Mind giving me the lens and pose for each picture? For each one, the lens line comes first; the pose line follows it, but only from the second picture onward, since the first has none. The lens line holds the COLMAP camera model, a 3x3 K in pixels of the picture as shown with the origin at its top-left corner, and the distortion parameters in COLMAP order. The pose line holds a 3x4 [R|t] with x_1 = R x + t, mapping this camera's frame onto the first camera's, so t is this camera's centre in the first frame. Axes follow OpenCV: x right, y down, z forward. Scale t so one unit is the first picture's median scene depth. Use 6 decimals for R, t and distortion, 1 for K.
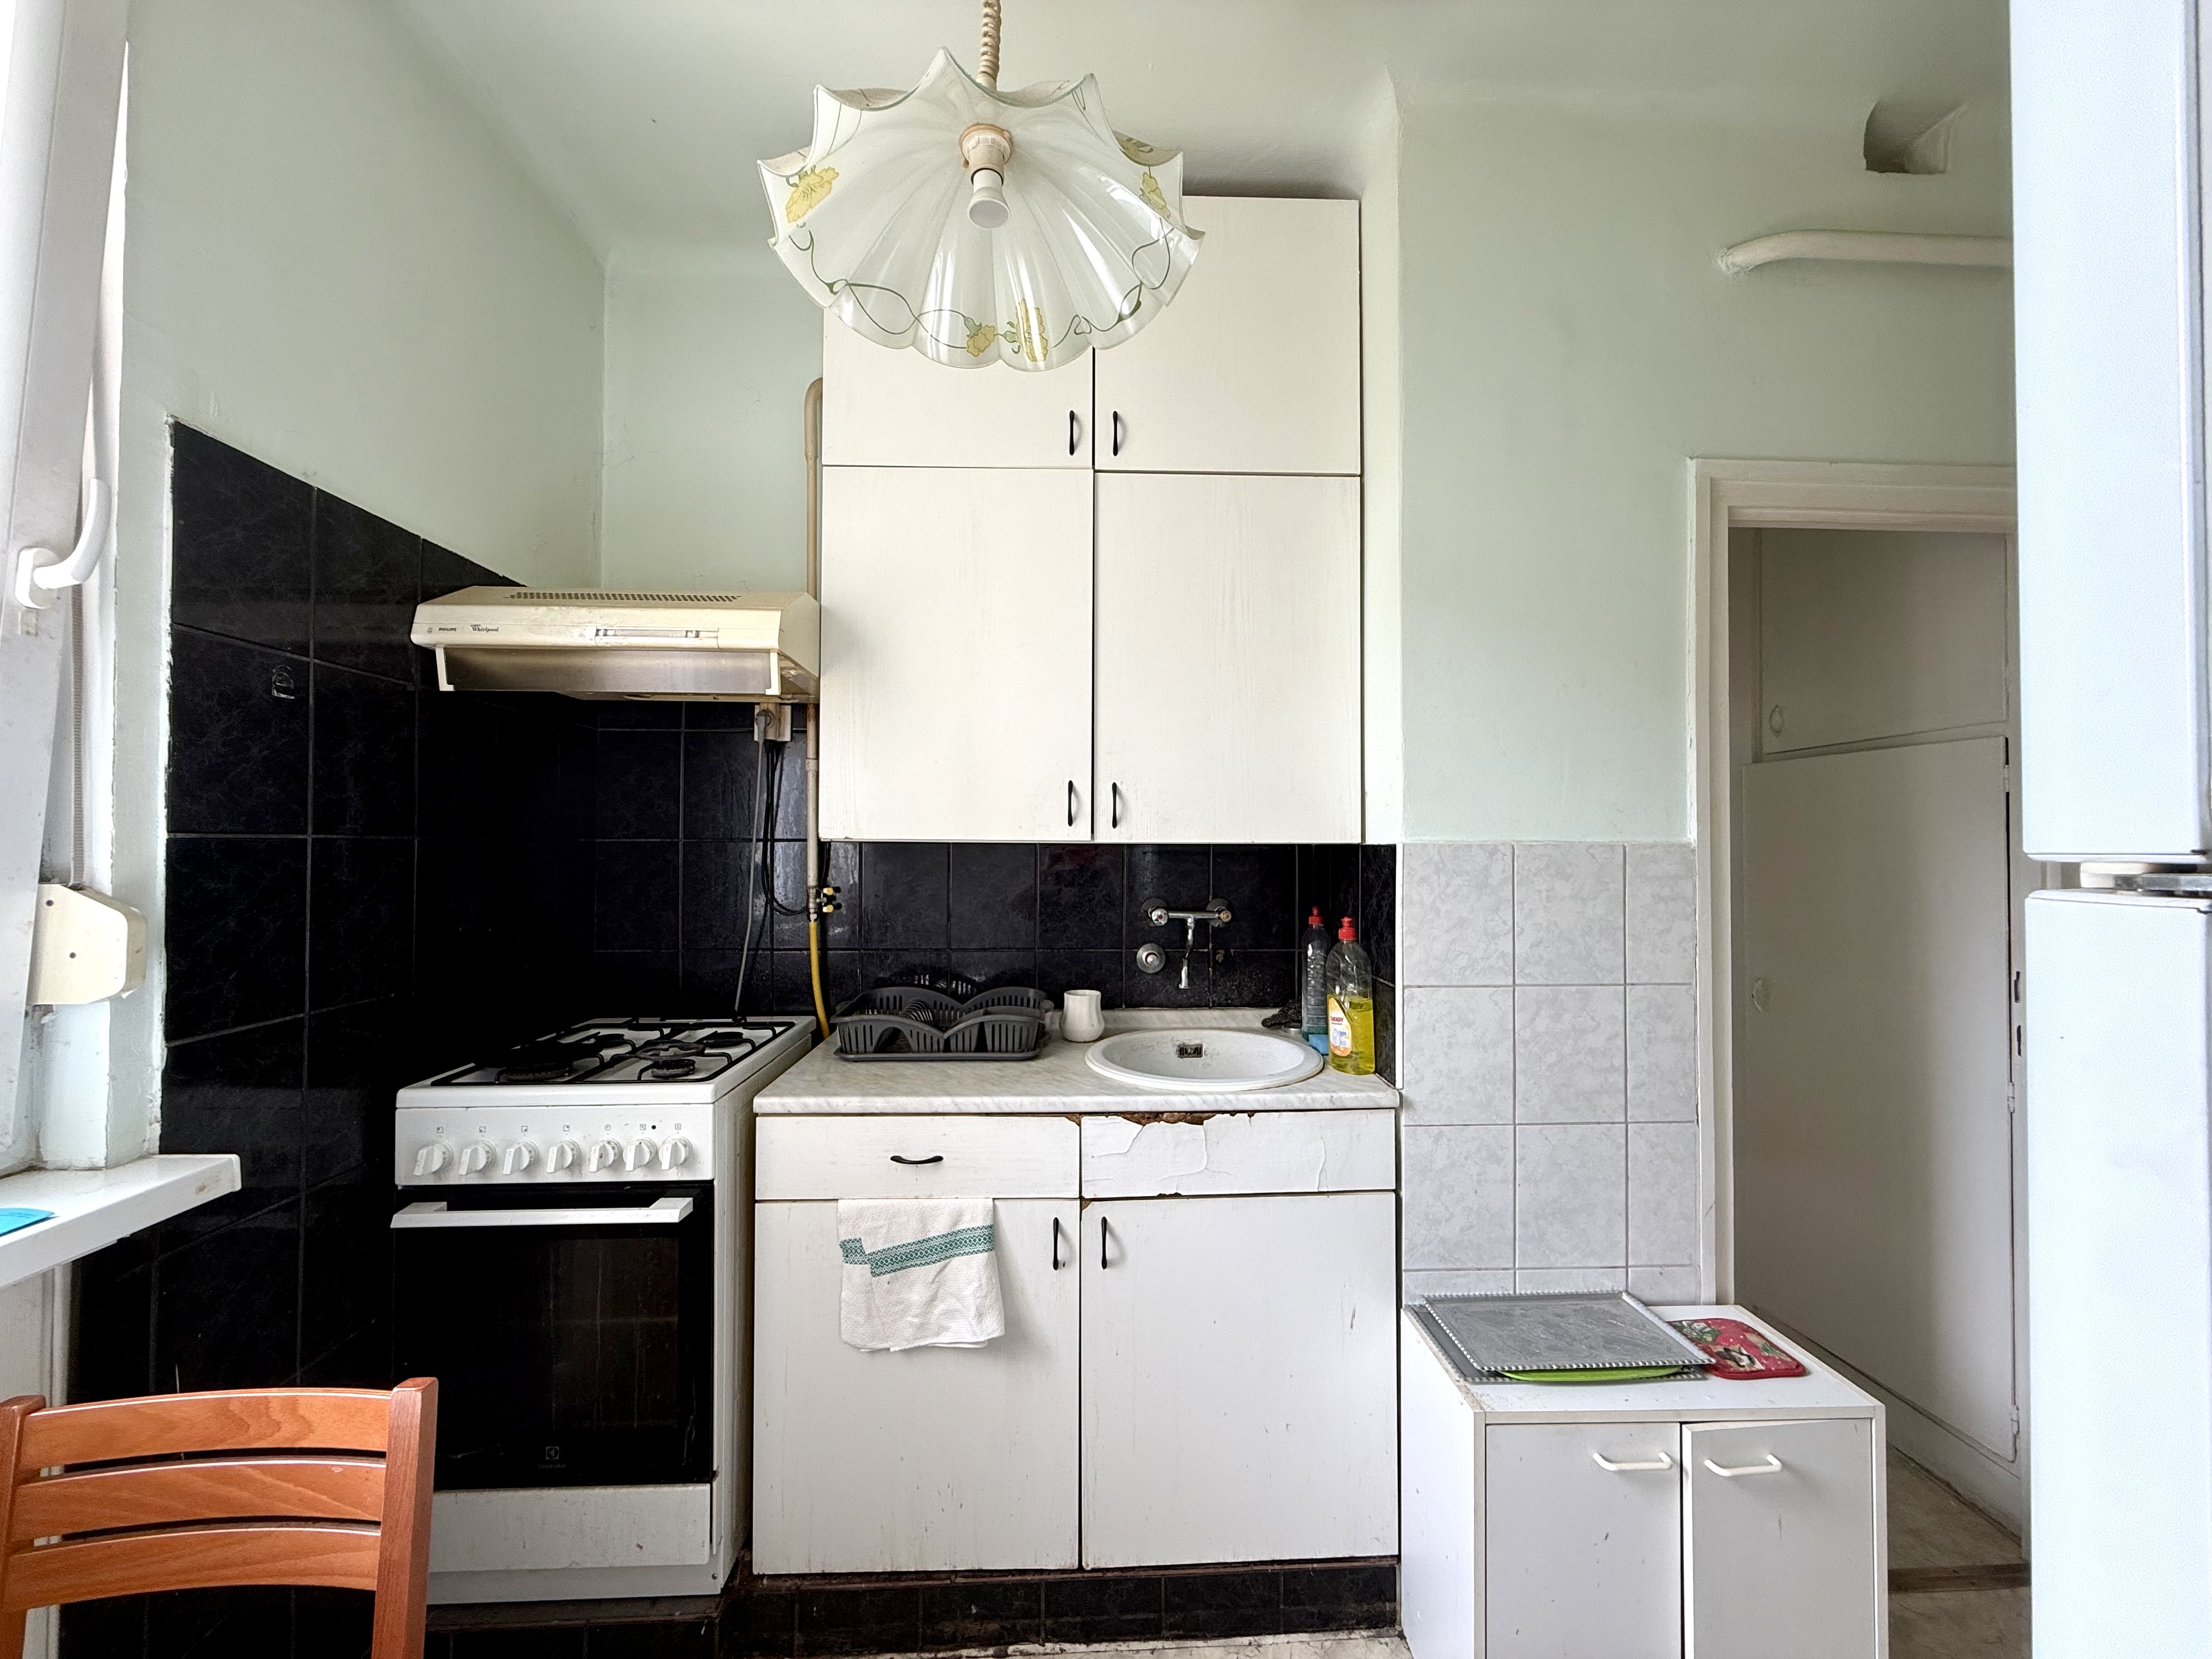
lens RADIAL K [[877.9, 0, 1105.5], [0, 877.9, 830.8], [0, 0, 1]] dist [-0.000896, -0.000021]
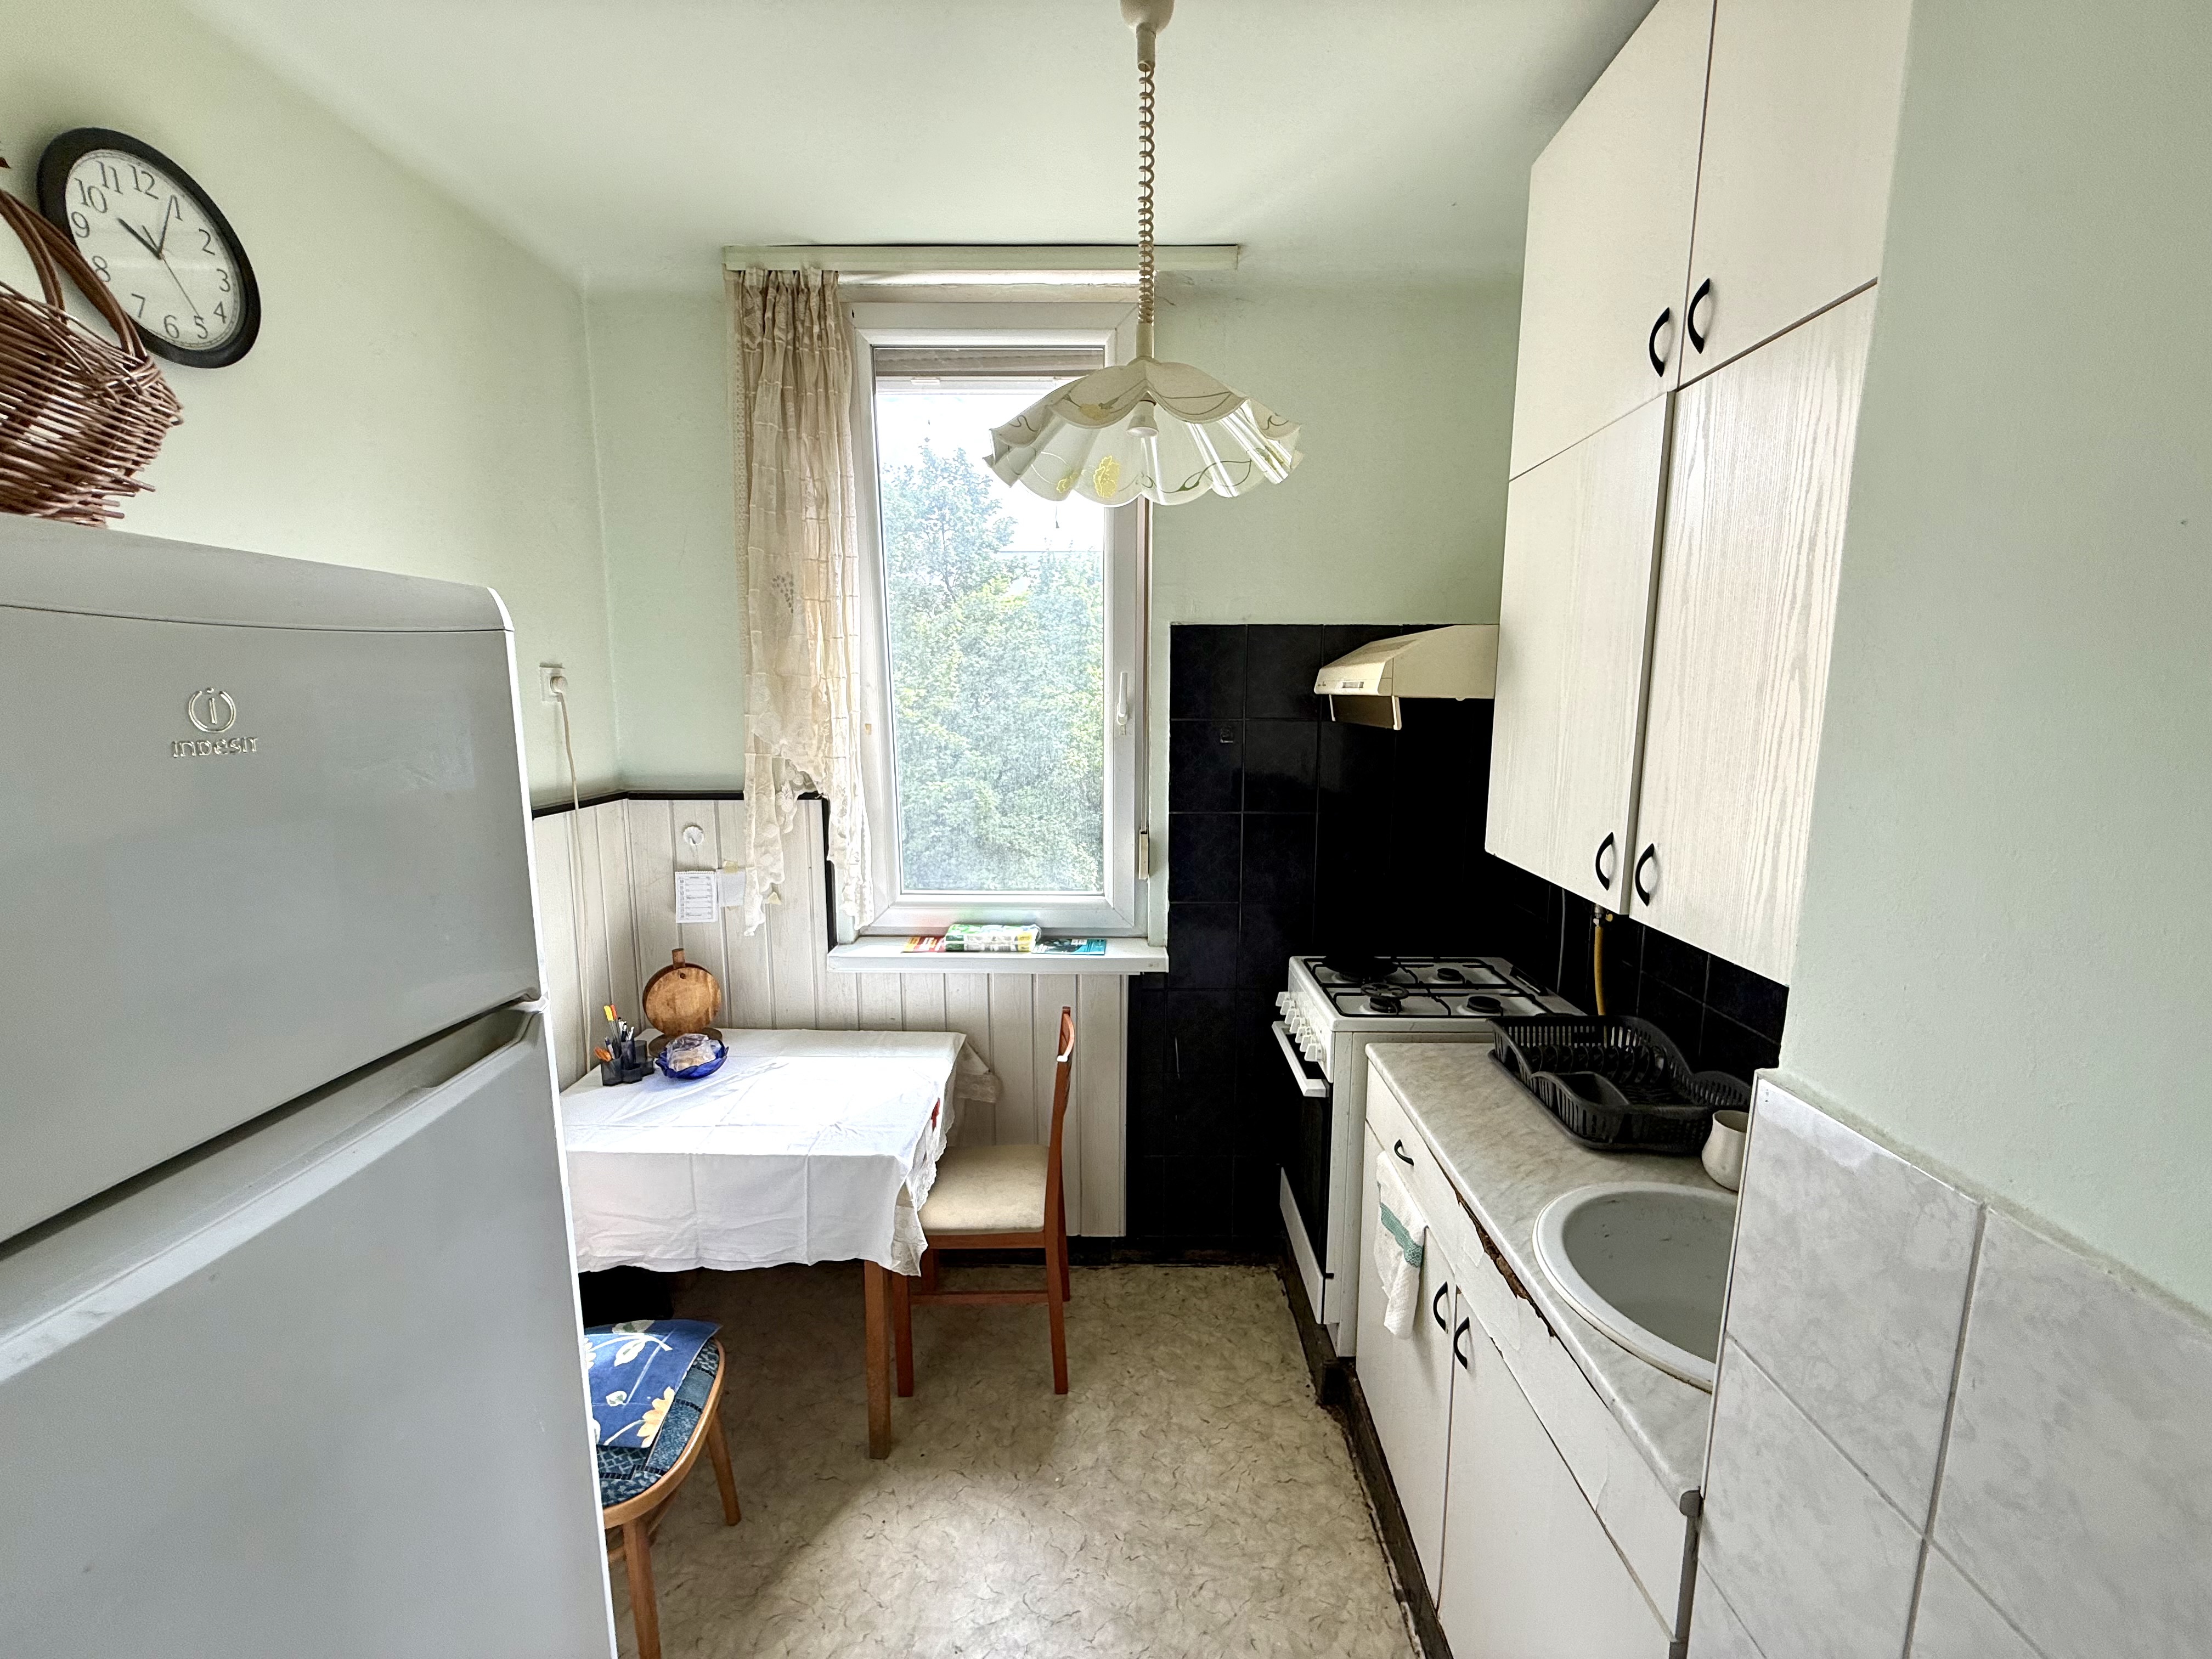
lens RADIAL K [[877.9, 0, 1105.5], [0, 877.9, 830.8], [0, 0, 1]] dist [-0.000896, -0.000021]
pose [[-0.052508, 0.149806, -0.987320, 0.862288], [0.014999, 0.988691, 0.149216, -0.209201], [0.998508, -0.006974, -0.054161, 0.686073]]
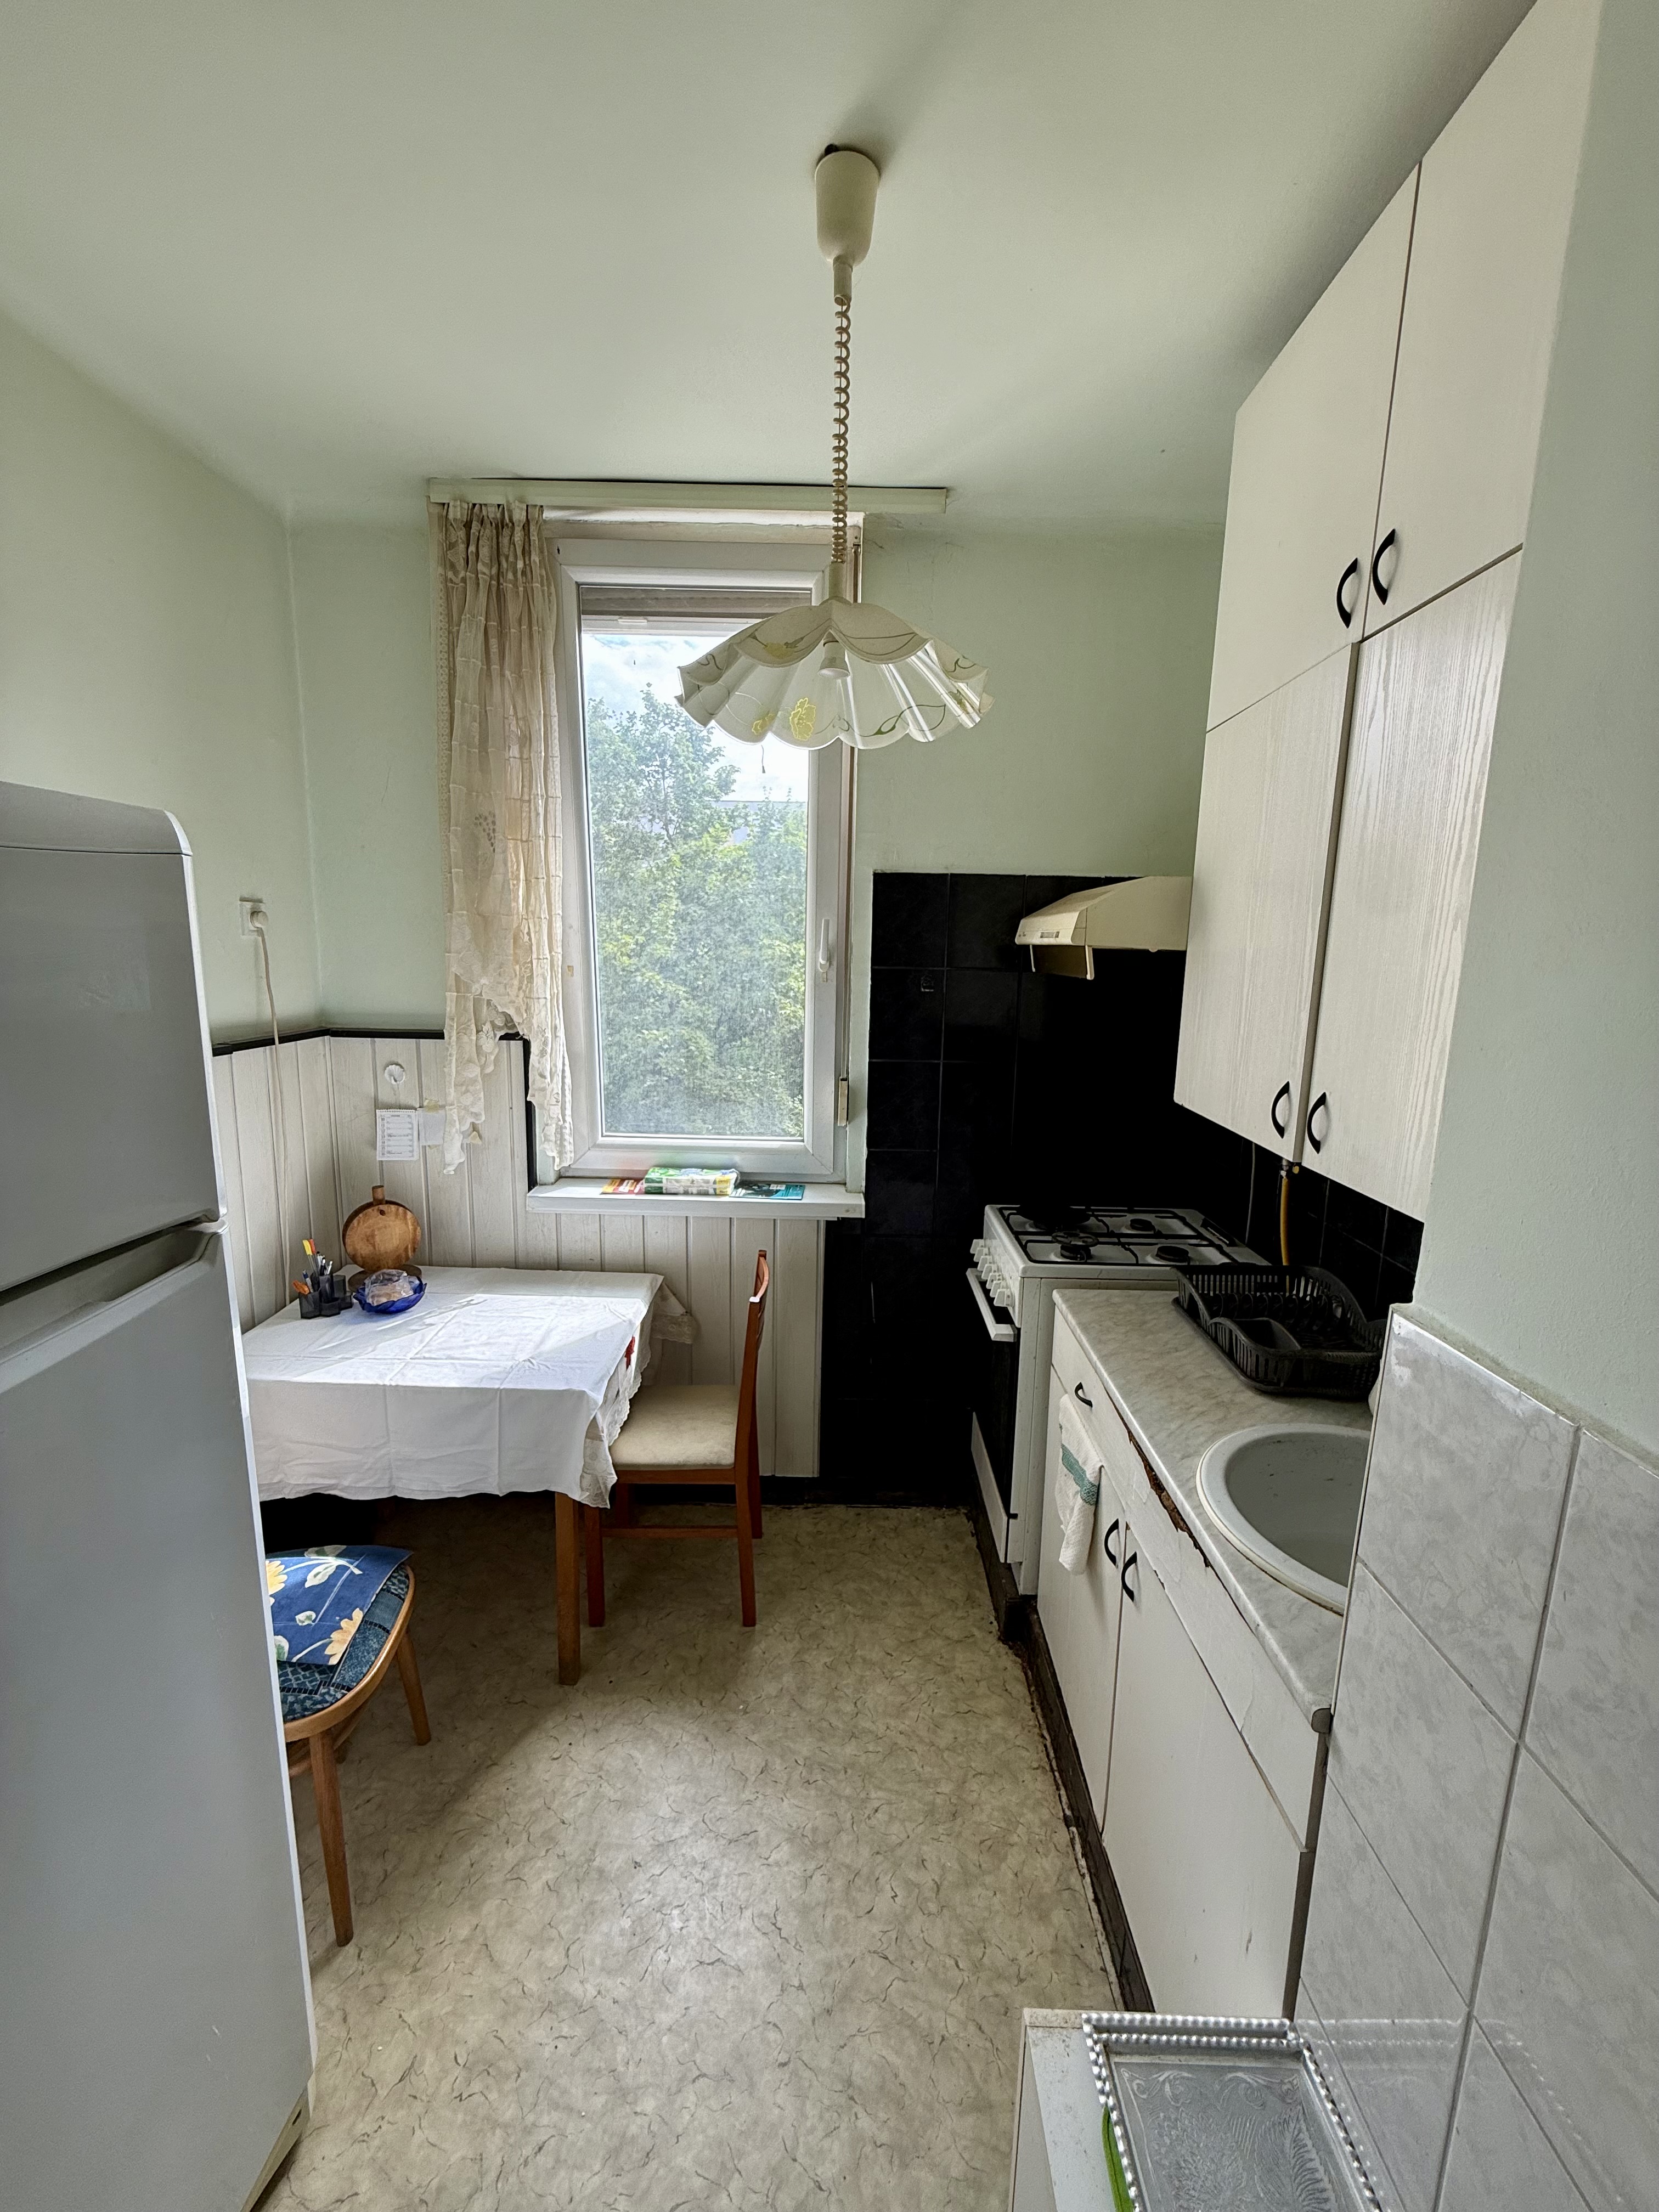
lens RADIAL K [[877.9, 0, 825.7], [0, 877.9, 1103.9], [0, 0, 1]] dist [-0.000896, -0.000021]
pose [[-0.050956, 0.171618, -0.983845, 0.873570], [-0.004365, 0.985077, 0.172059, -0.198147], [0.998691, 0.013062, -0.049446, 0.718982]]
